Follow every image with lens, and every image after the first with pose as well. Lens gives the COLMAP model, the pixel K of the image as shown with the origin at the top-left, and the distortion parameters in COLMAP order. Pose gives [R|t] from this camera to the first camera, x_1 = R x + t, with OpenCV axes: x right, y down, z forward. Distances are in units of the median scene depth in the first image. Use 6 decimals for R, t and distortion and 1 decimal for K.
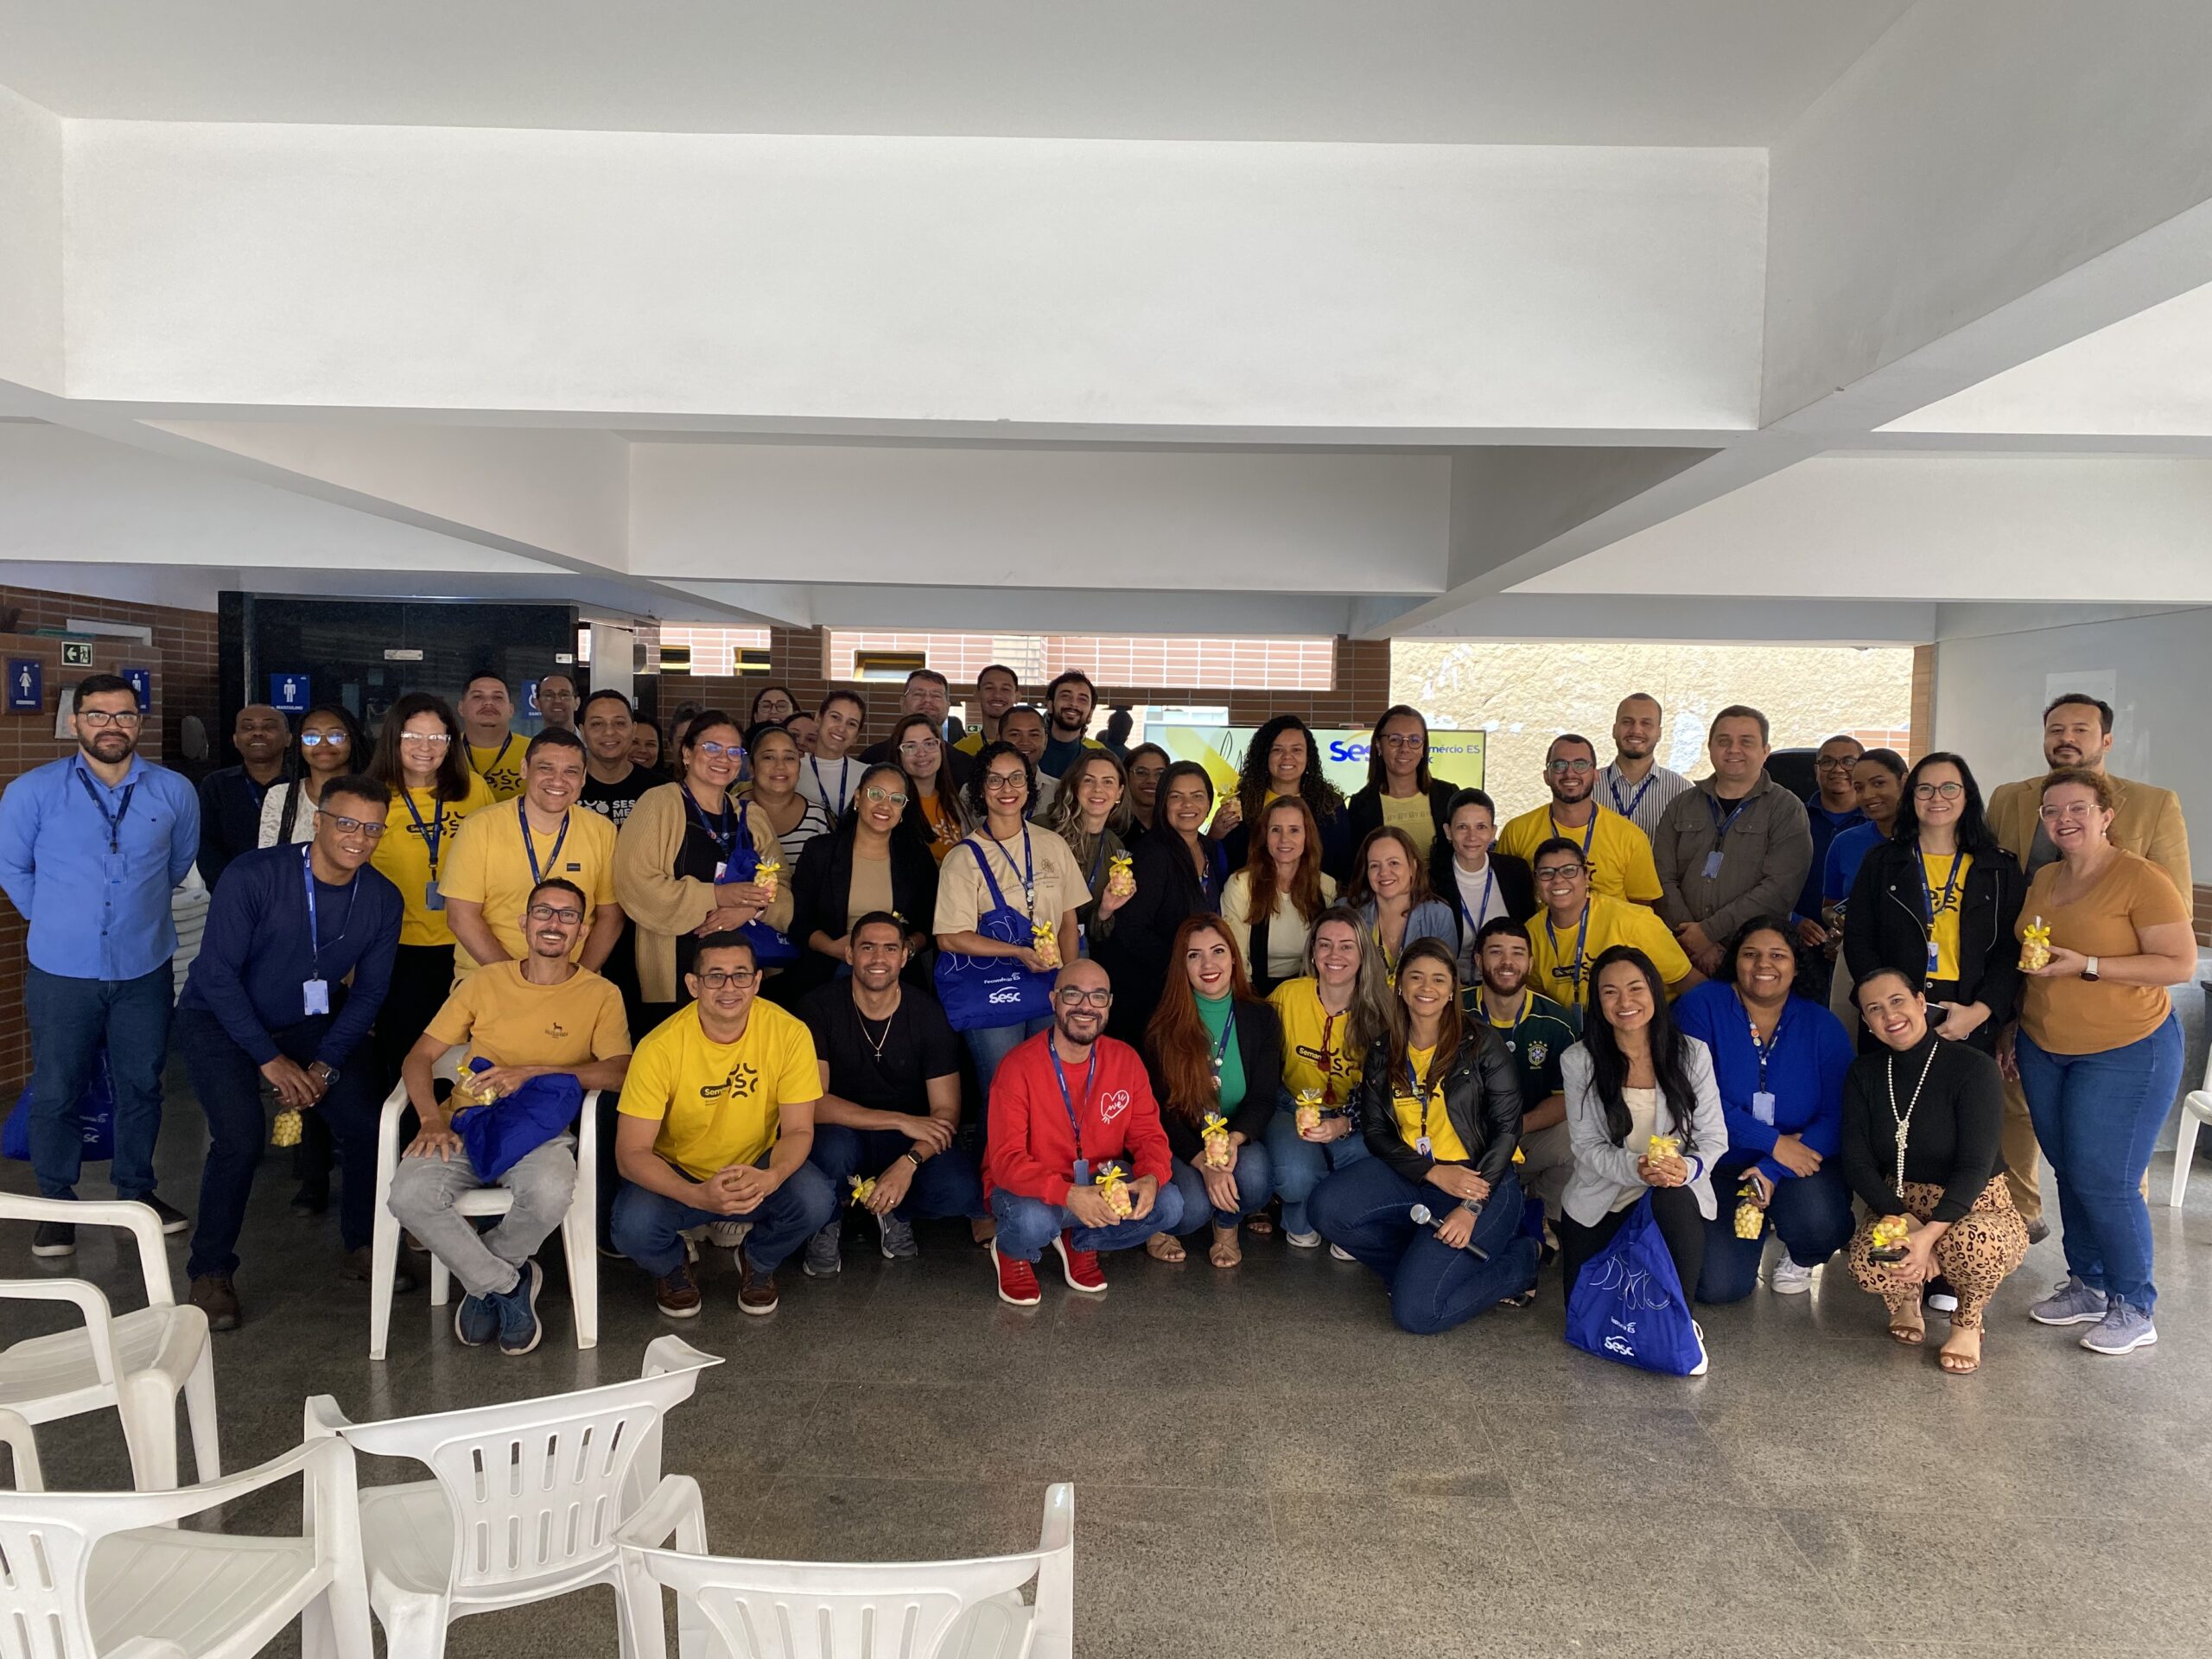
lens RADIAL K [[1676.8, 0, 1106.0], [0, 1676.8, 829.5], [0, 0, 1]] dist [0.036440, -0.001851]
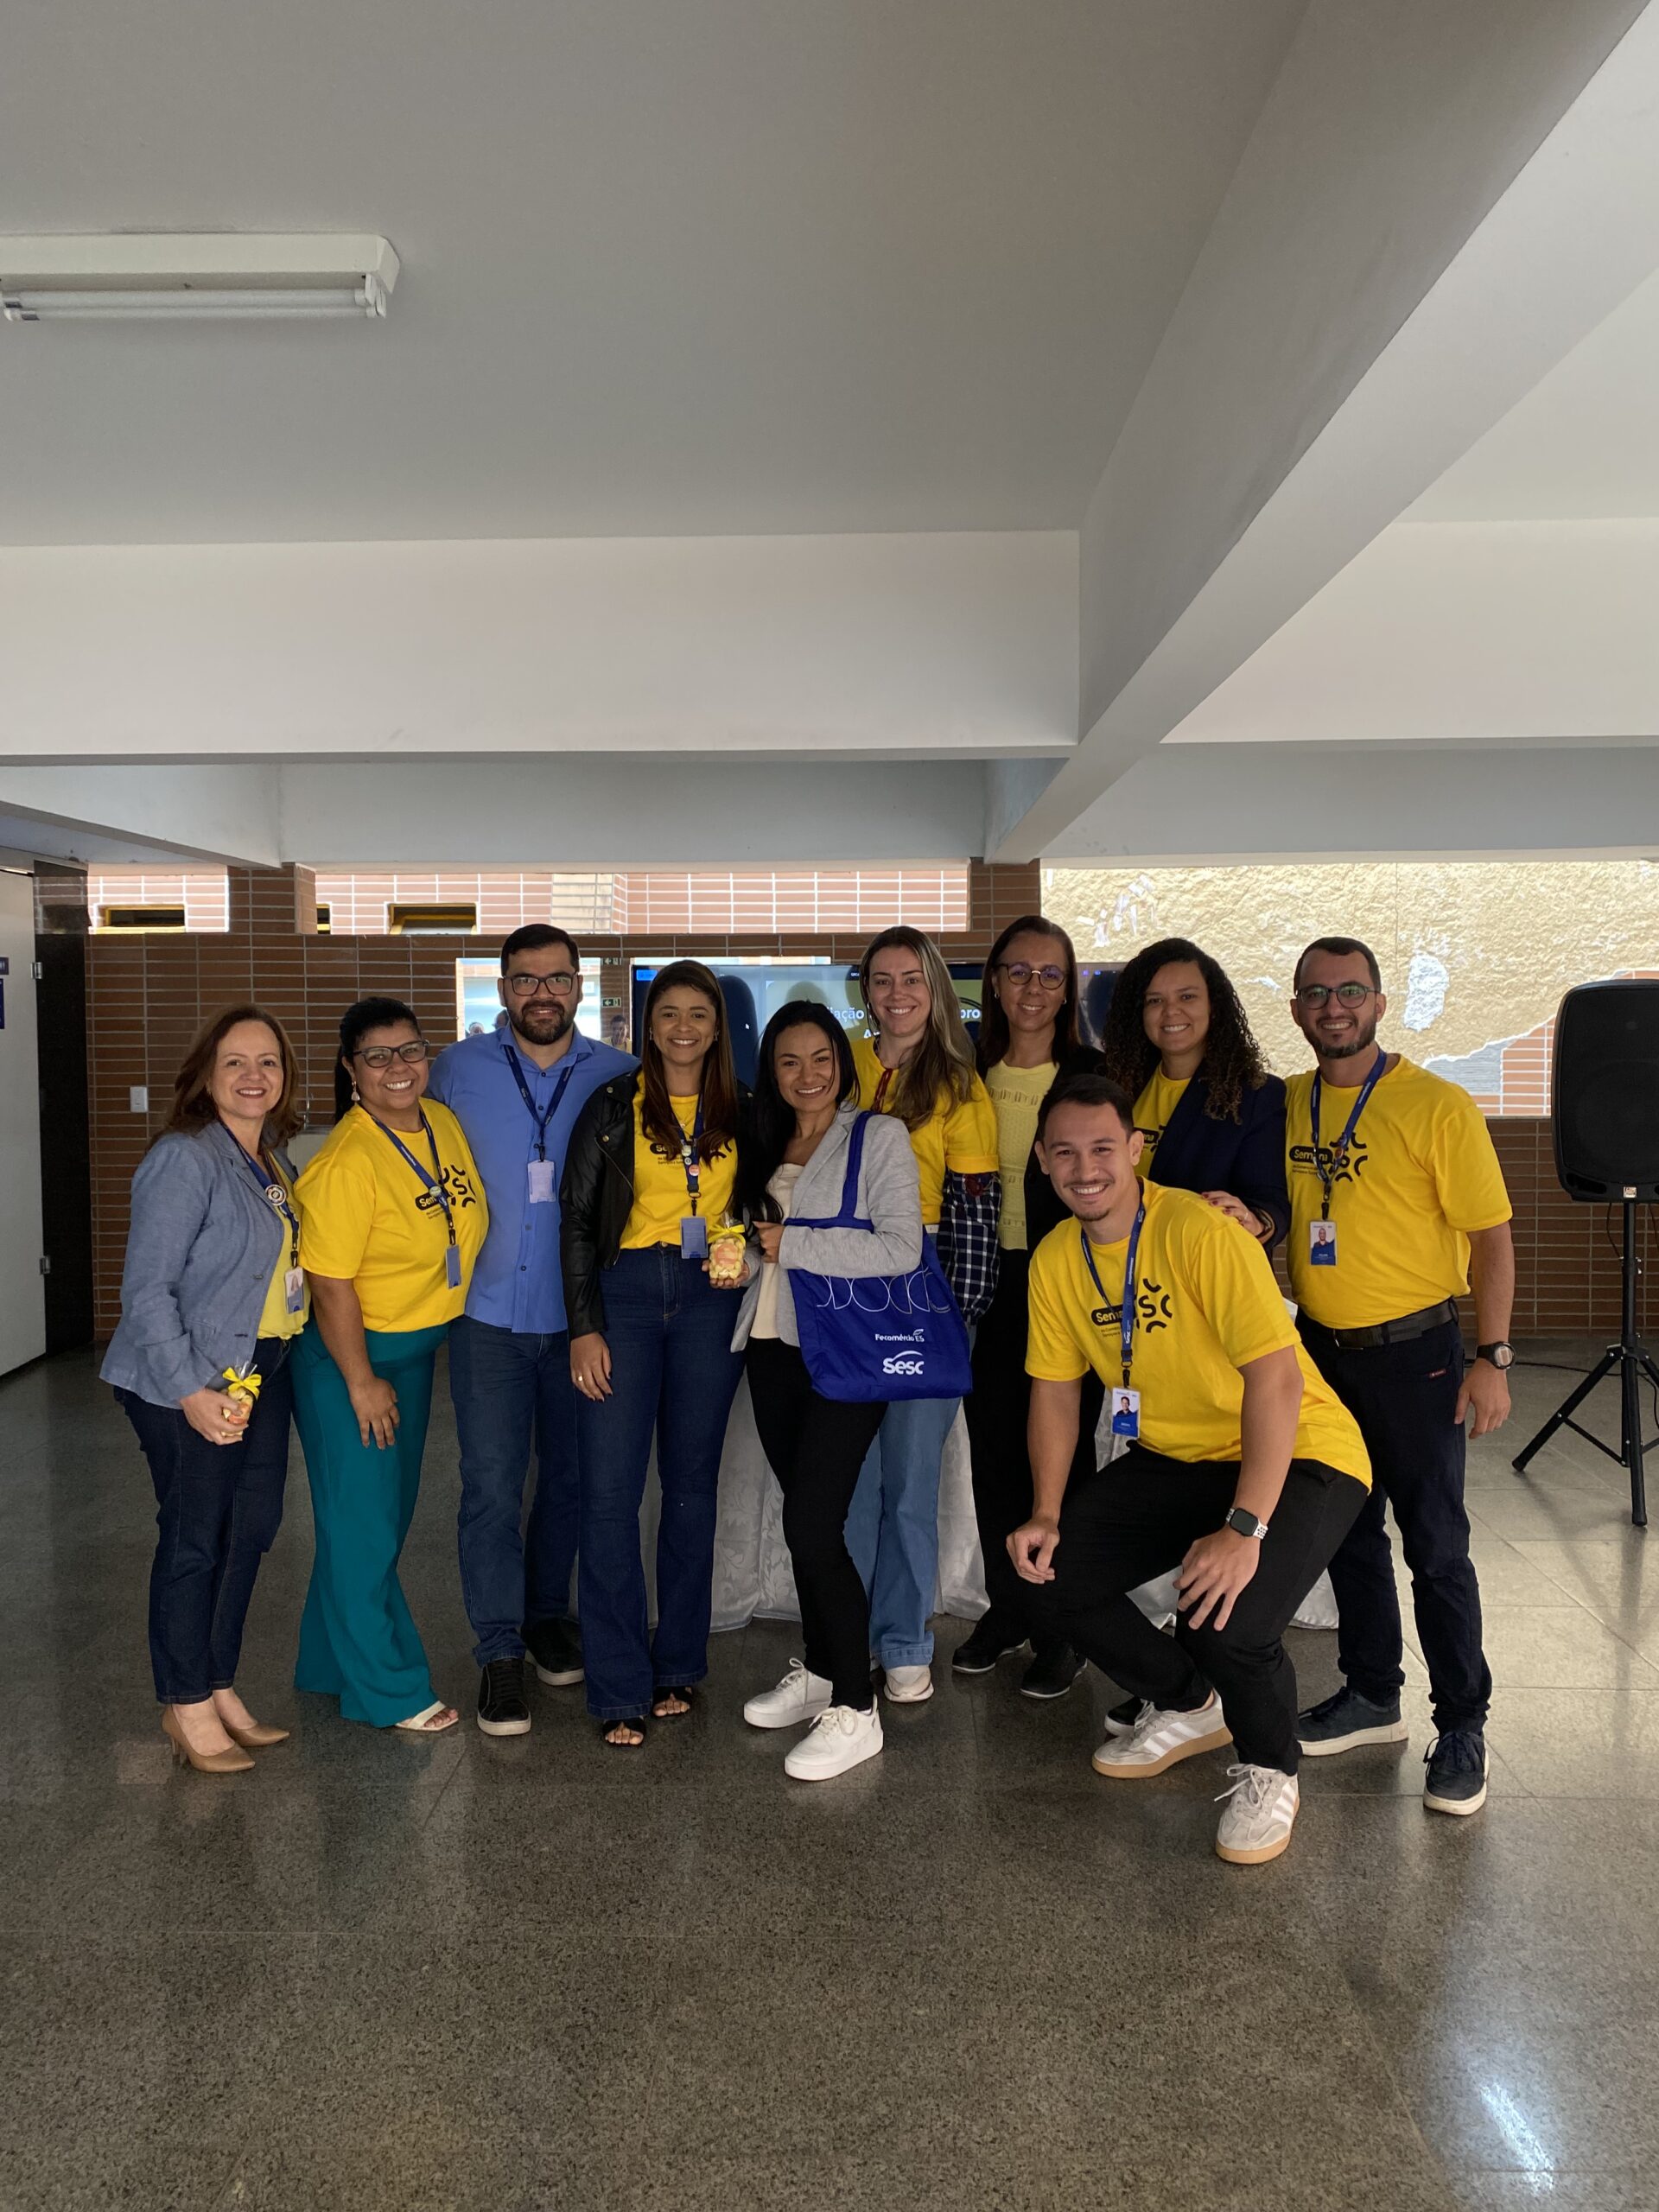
lens RADIAL K [[1676.8, 0, 829.5], [0, 1676.8, 1106.0], [0, 0, 1]] dist [0.036440, -0.001851]
pose [[0.999517, -0.026946, 0.015461, 0.049168], [0.026991, 0.999632, -0.002648, -0.003023], [-0.015384, 0.003064, 0.999877, 0.207813]]
